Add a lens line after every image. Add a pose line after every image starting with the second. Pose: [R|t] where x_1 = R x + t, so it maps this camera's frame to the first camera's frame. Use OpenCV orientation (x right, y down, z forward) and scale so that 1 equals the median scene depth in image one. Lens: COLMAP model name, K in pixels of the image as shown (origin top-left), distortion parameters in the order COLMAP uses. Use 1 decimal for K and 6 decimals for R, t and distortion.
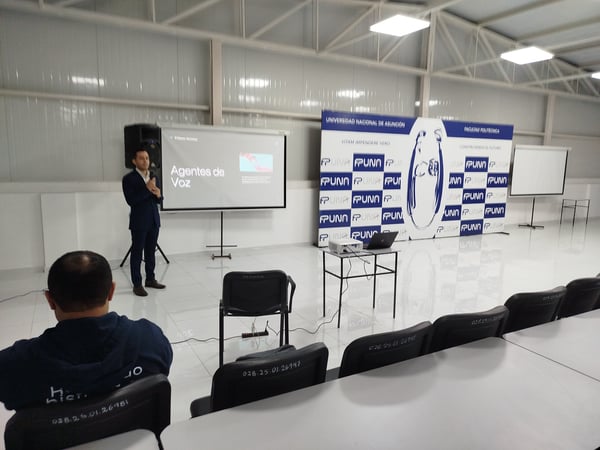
lens RADIAL K [[424.9, 0, 300.0], [0, 424.9, 221.4], [0, 0, 1]] dist [0.030698, -0.015954]
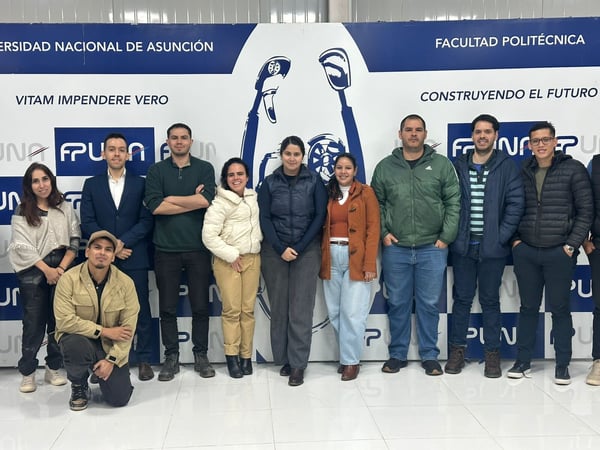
lens RADIAL K [[852.0, 0, 303.9], [0, 852.0, 248.6], [0, 0, 1]] dist [0.076278, 0.000000]
pose [[0.902148, 0.016552, -0.431108, 0.664677], [-0.033433, 0.998941, -0.031609, -0.033475], [0.430129, 0.042929, 0.901746, 0.395037]]
